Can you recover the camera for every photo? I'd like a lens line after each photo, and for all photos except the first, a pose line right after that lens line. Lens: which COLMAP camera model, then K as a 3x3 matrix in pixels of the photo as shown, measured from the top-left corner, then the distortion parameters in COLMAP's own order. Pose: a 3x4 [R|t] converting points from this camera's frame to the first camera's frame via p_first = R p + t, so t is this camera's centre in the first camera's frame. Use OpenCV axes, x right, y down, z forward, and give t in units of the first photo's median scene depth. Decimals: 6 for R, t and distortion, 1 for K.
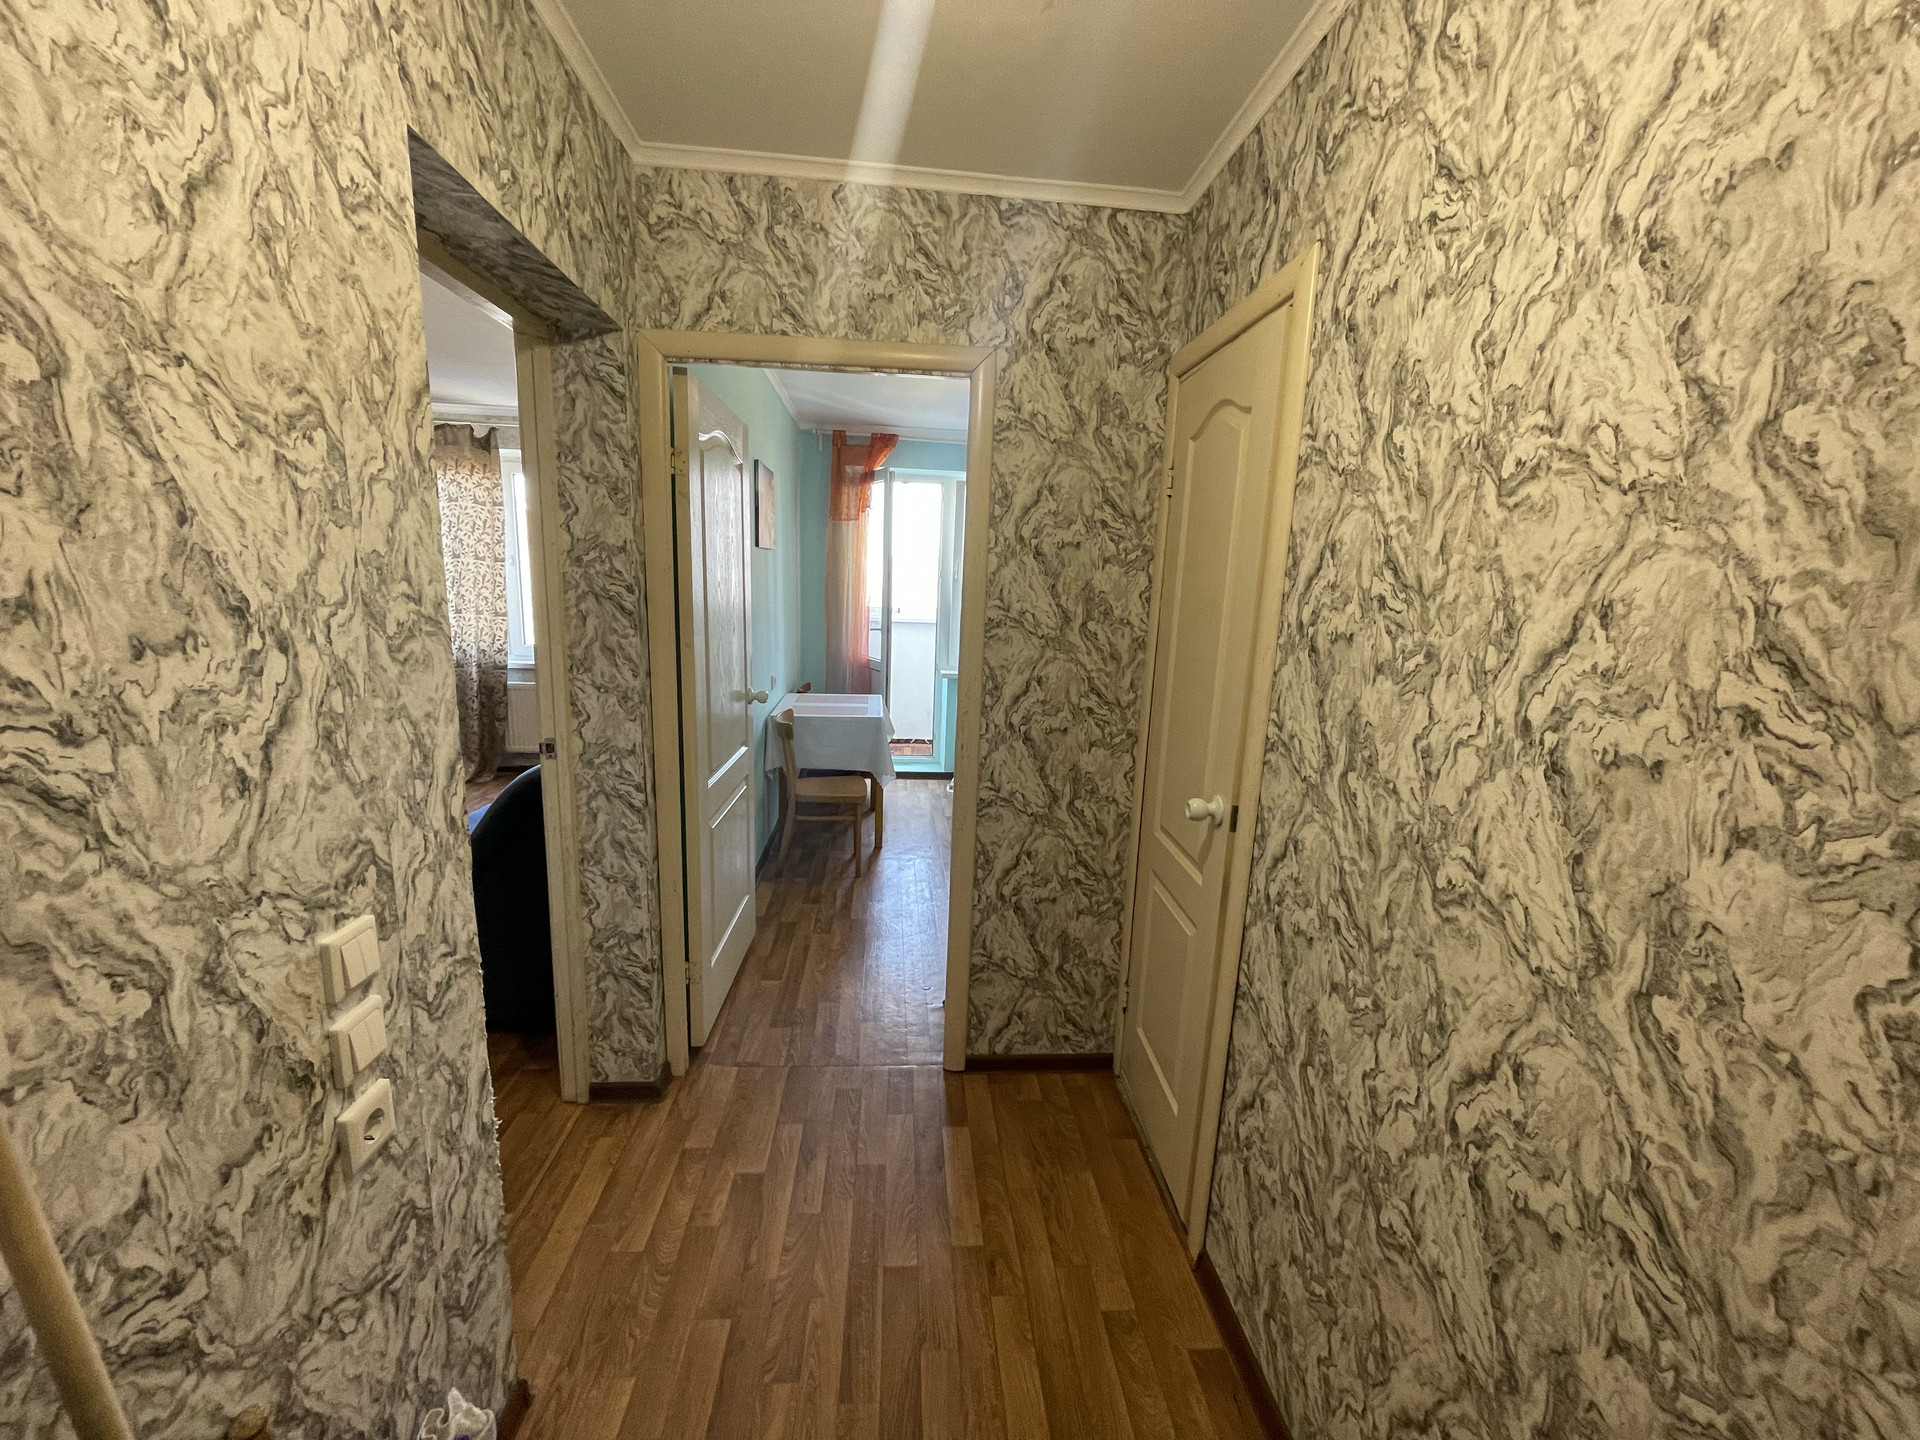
lens RADIAL K [[769.5, 0, 962.8], [0, 769.5, 719.0], [0, 0, 1]] dist [-0.009236, 0.002122]
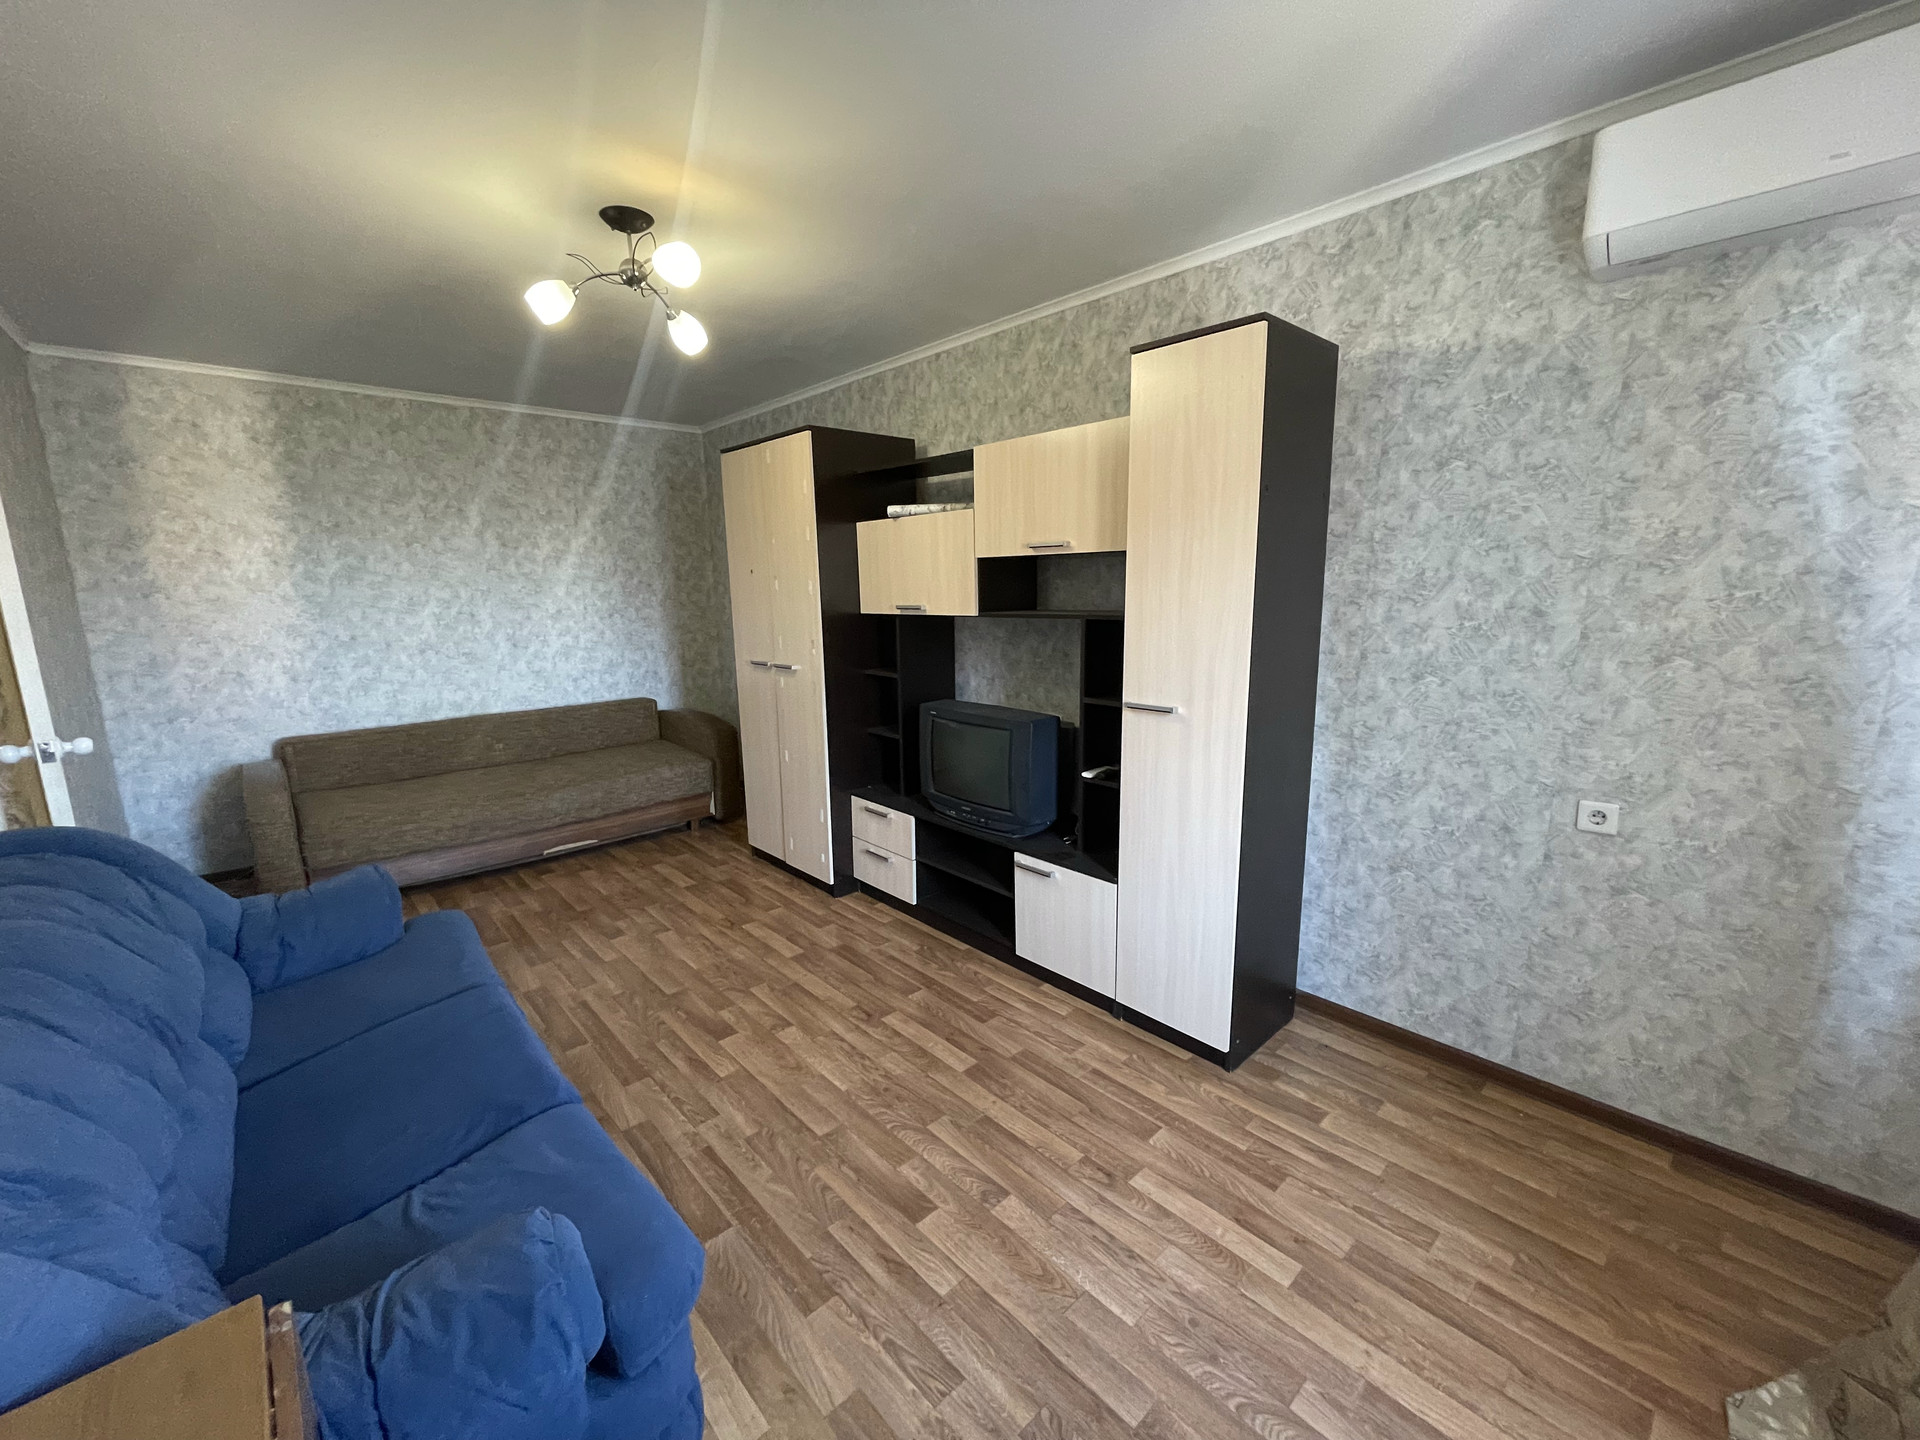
lens RADIAL K [[769.5, 0, 954.9], [0, 769.5, 716.0], [0, 0, 1]] dist [-0.009236, 0.002122]
pose [[-0.785256, 0.098031, -0.611361, 0.761812], [-0.112166, 0.948528, 0.296166, -0.216699], [0.608927, 0.301140, -0.733841, 1.351956]]
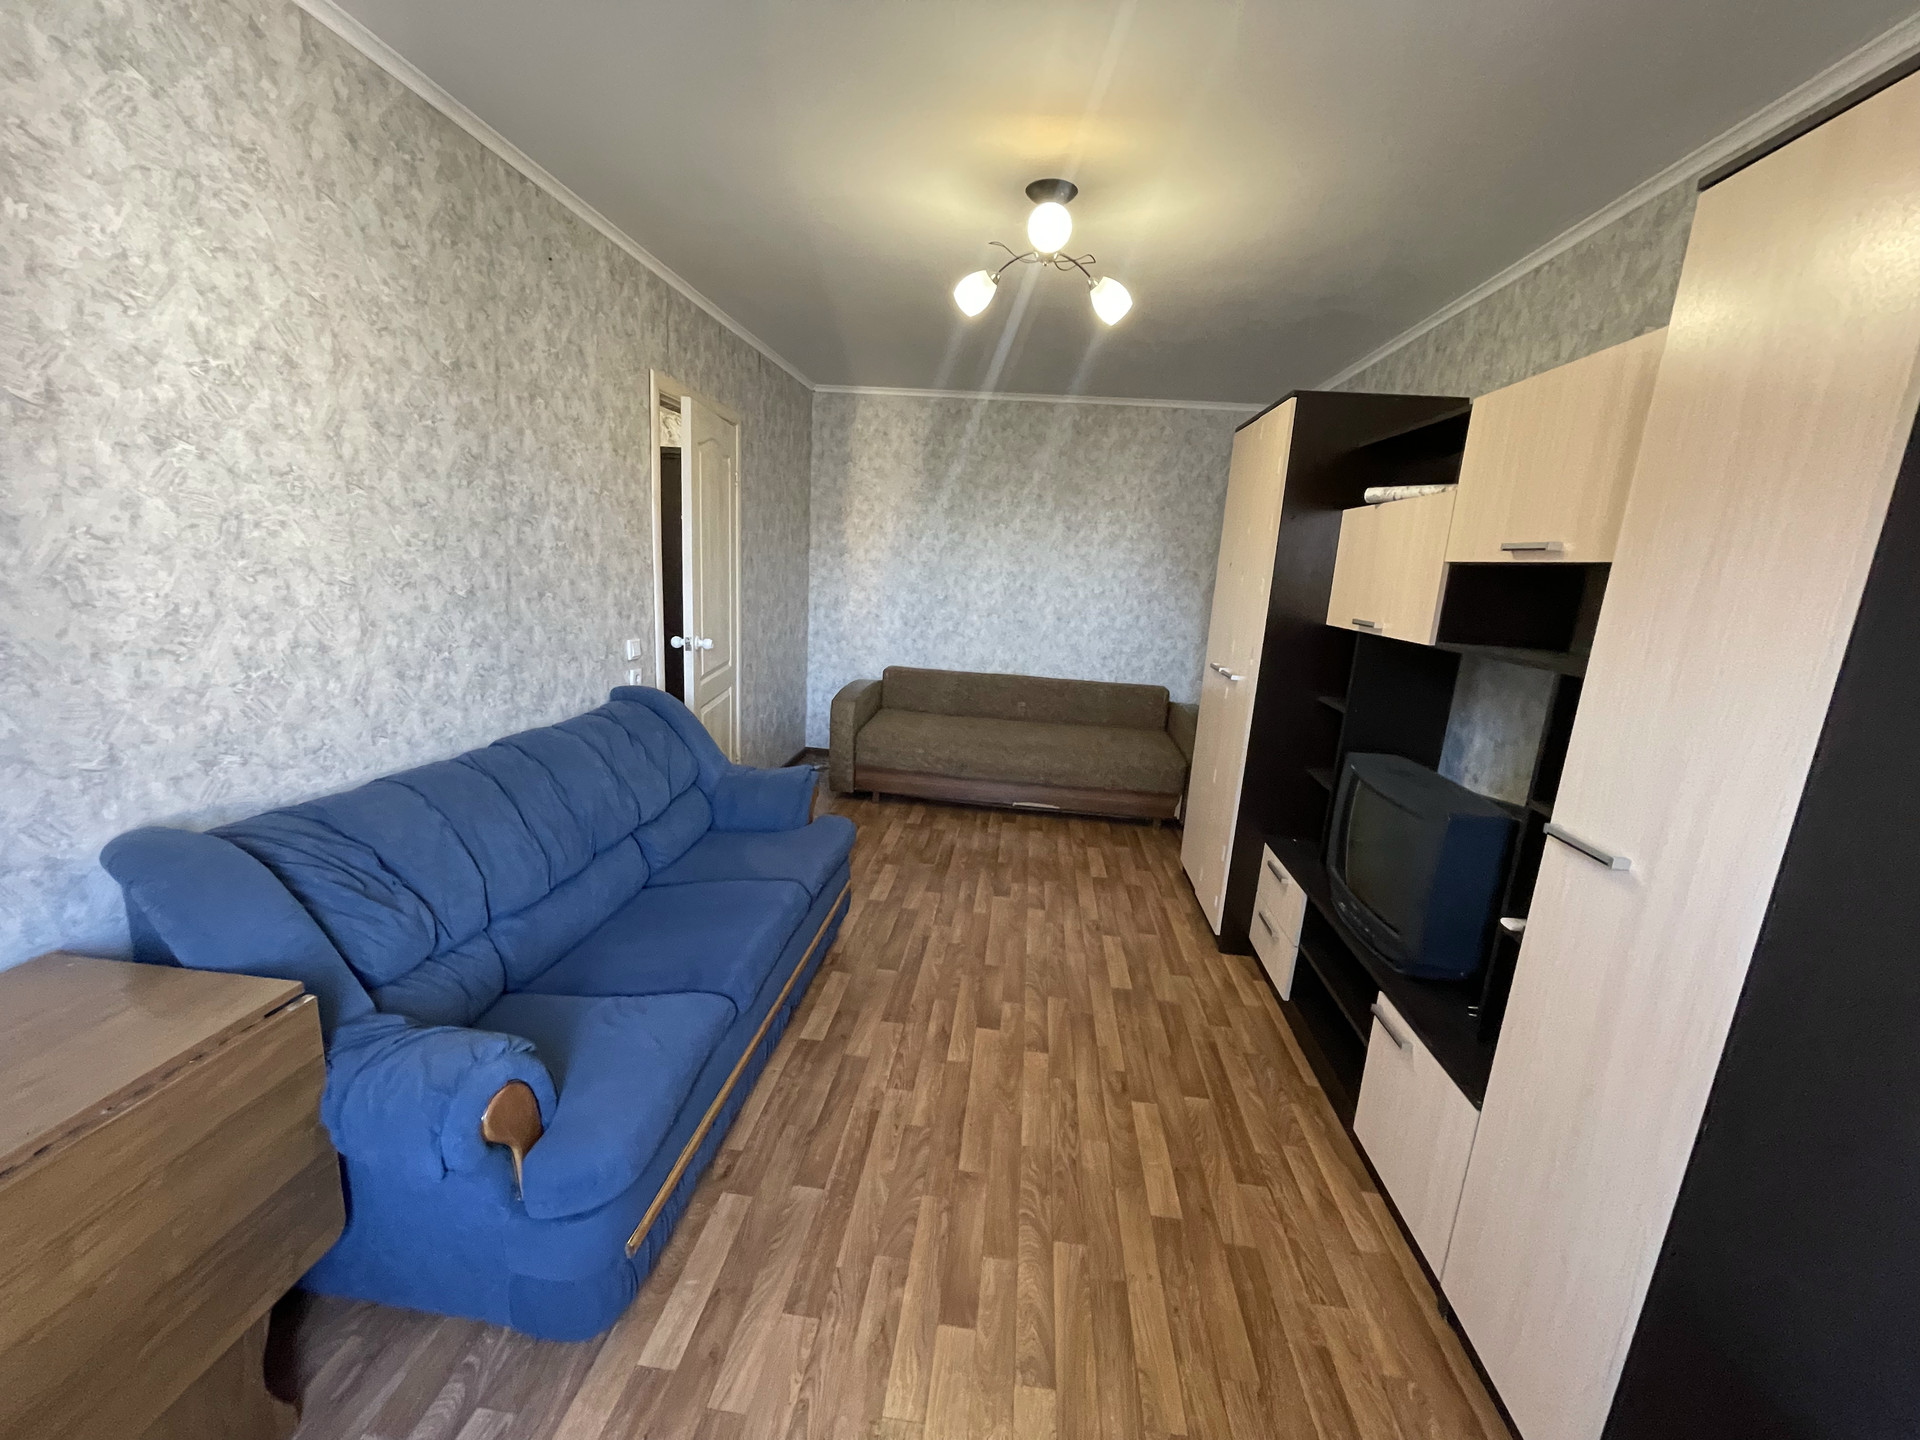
lens RADIAL K [[769.5, 0, 957.6], [0, 769.5, 720.9], [0, 0, 1]] dist [-0.009236, 0.002122]
pose [[-0.980914, -0.116313, 0.155818, 0.210300], [-0.049090, 0.923536, 0.380357, -0.233526], [-0.188144, 0.365448, -0.911619, 1.317213]]
